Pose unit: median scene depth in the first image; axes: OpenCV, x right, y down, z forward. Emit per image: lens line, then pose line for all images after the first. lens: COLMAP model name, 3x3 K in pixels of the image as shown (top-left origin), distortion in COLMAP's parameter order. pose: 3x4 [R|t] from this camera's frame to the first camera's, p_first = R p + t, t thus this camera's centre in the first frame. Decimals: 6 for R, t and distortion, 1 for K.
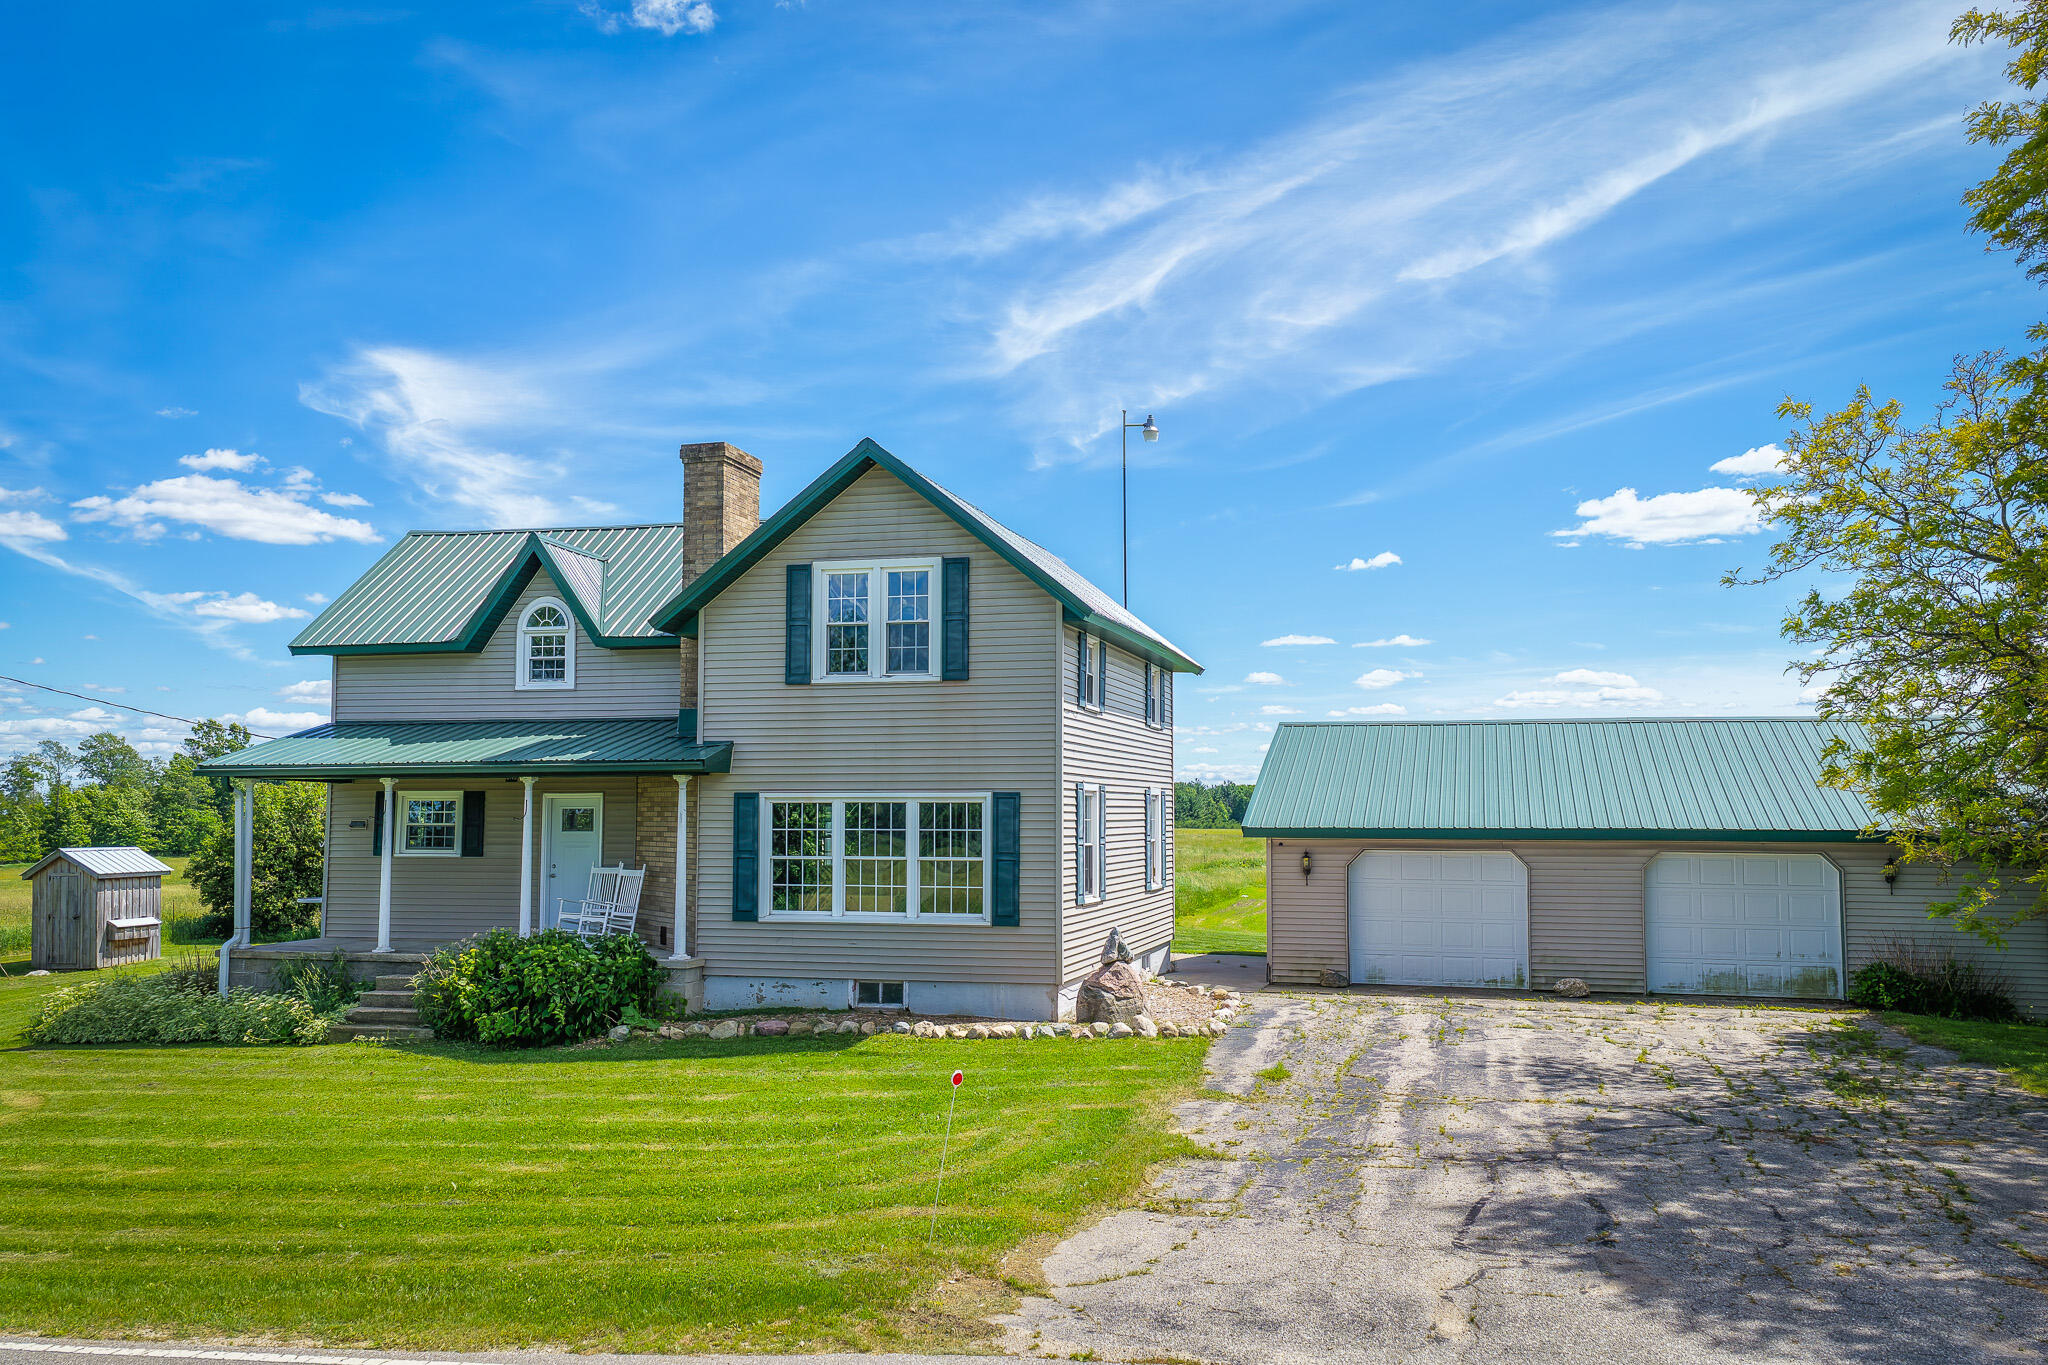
lens RADIAL K [[1696.8, 0, 1026.8], [0, 1696.8, 682.6], [0, 0, 1]] dist [-0.011211, 0.023426]
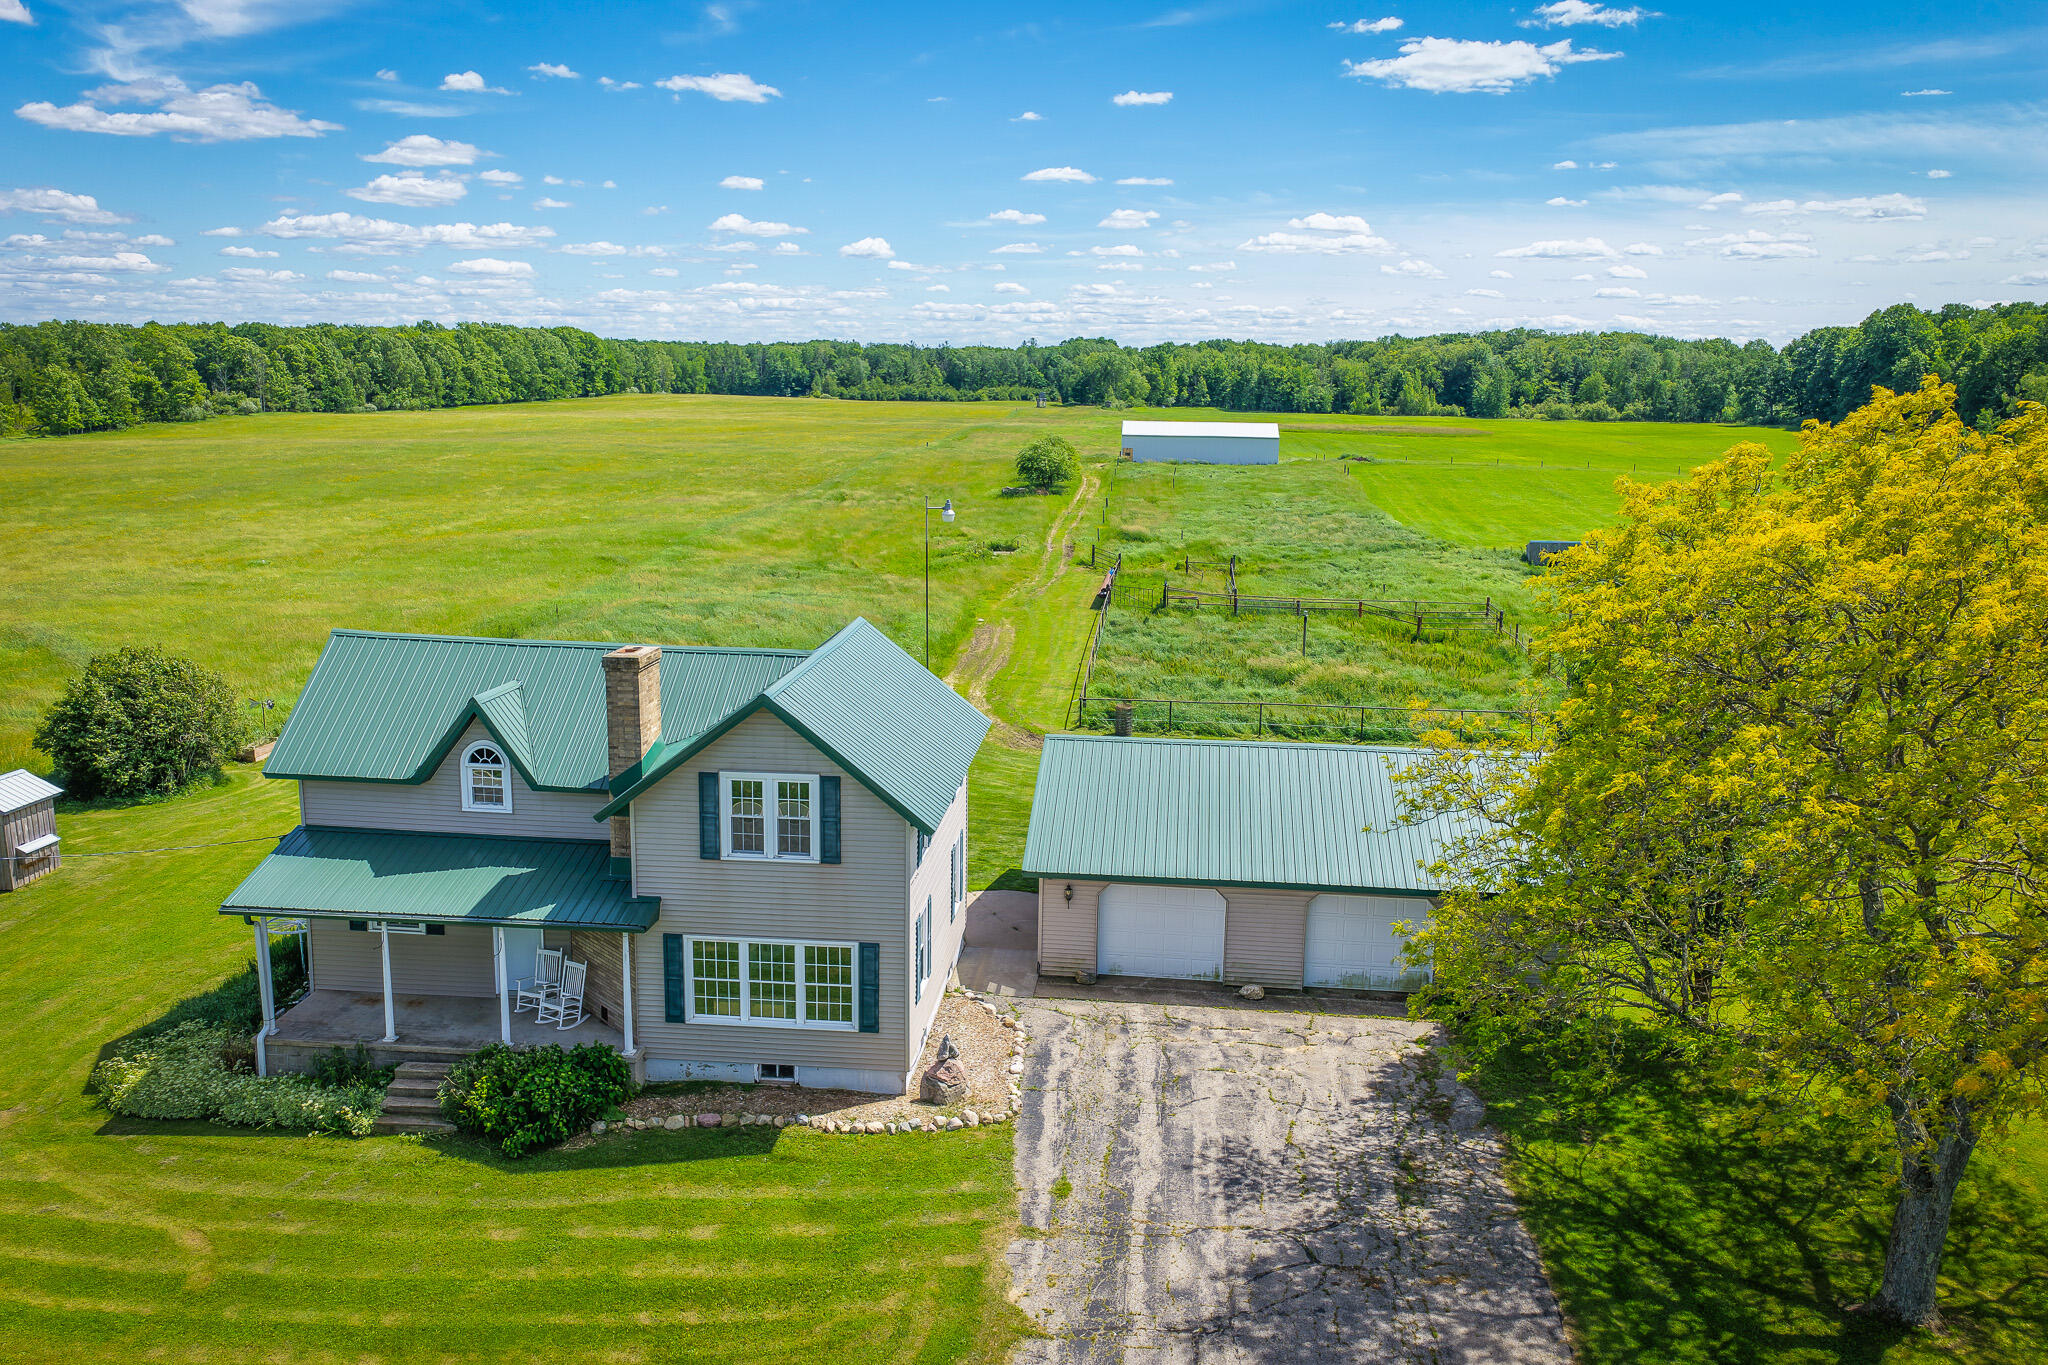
lens RADIAL K [[1696.8, 0, 1027.5], [0, 1696.8, 689.6], [0, 0, 1]] dist [-0.011211, 0.023426]
pose [[0.985736, -0.016815, 0.167456, -0.103407], [-0.028554, 0.963861, 0.264871, -0.463253], [-0.165859, -0.265875, 0.949632, -0.266609]]
